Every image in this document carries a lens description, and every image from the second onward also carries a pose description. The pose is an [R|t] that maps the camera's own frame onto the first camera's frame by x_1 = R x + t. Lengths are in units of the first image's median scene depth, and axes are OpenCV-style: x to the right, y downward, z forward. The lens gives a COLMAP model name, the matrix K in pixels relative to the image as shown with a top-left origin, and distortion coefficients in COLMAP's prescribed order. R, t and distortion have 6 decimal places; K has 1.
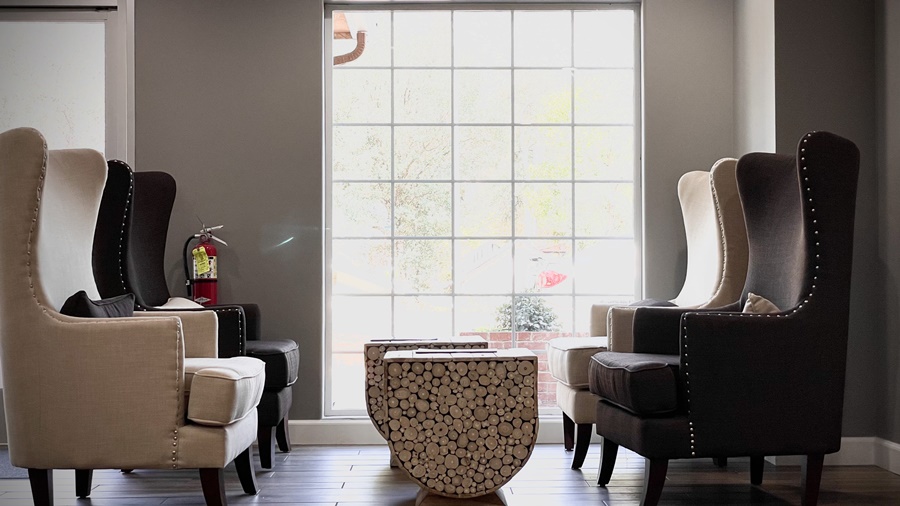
lens RADIAL K [[1330.0, 0, 450.0], [0, 1330.0, 253.0], [0, 0, 1]] dist [0.122780, 0.017767]
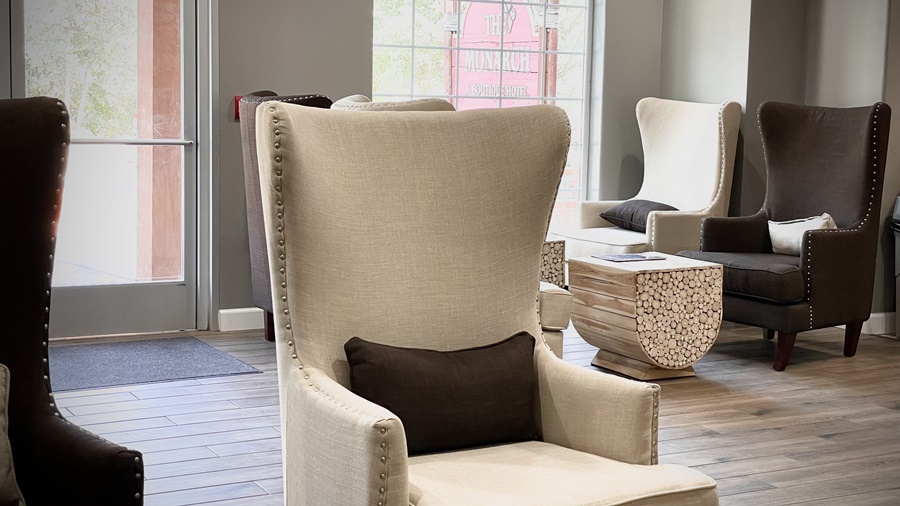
lens RADIAL K [[1330.0, 0, 450.0], [0, 1330.0, 253.0], [0, 0, 1]] dist [0.122780, 0.017767]
pose [[0.867555, -0.034242, 0.496162, -0.868627], [-0.040782, 0.989370, 0.139588, -0.116535], [-0.495667, -0.141334, 0.856936, -0.044798]]
